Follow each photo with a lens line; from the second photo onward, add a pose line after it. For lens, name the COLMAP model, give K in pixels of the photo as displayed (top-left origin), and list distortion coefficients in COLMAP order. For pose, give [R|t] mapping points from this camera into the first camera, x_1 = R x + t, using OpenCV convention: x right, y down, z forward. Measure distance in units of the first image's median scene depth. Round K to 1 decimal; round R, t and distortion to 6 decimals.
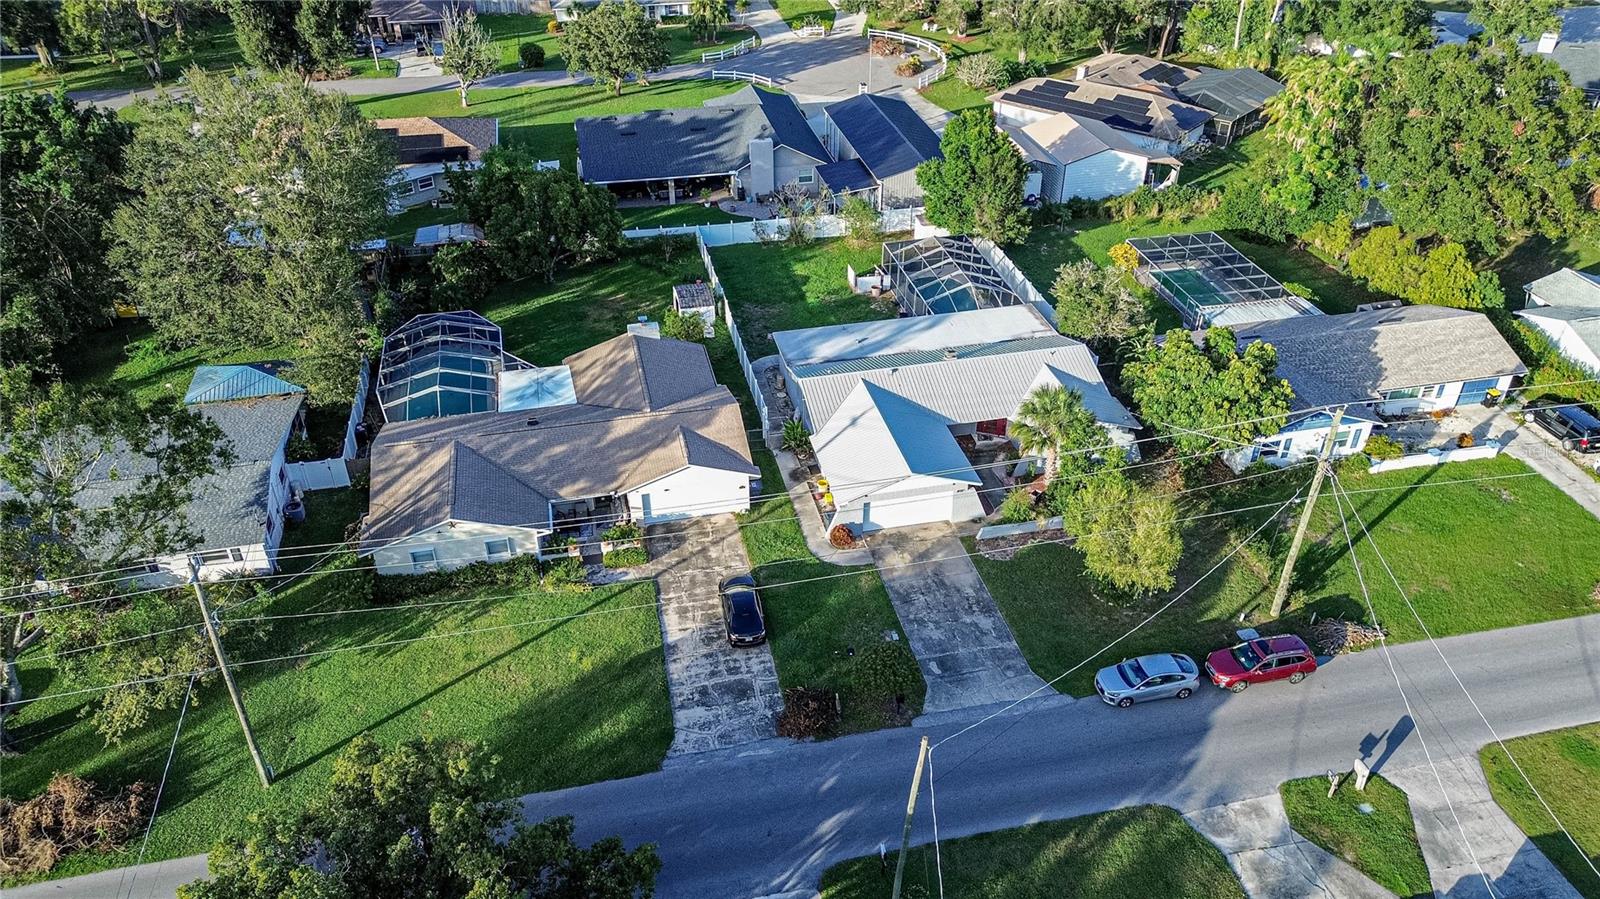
lens RADIAL K [[1125.7, 0, 800.0], [0, 1125.7, 449.5], [0, 0, 1]] dist [0.086951, -0.092636]
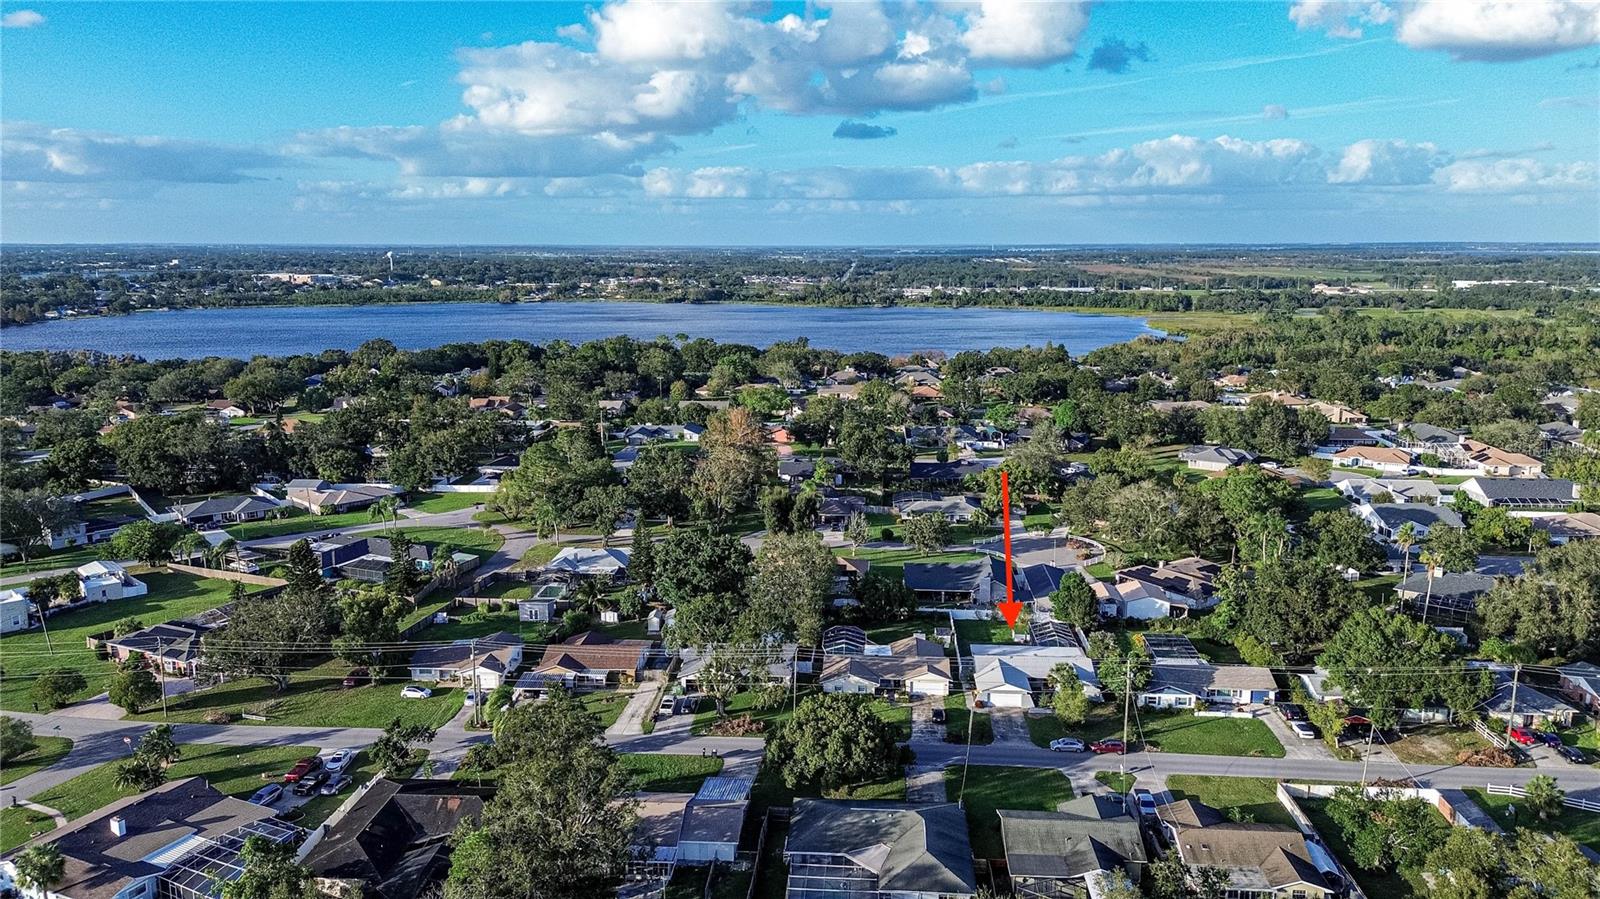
lens RADIAL K [[1125.7, 0, 800.0], [0, 1125.7, 449.5], [0, 0, 1]] dist [0.086951, -0.092636]
pose [[0.957505, 0.050452, -0.283970, 0.335942], [-0.159872, 0.912321, -0.376976, 0.560549], [0.240053, 0.406355, 0.881618, -1.643199]]
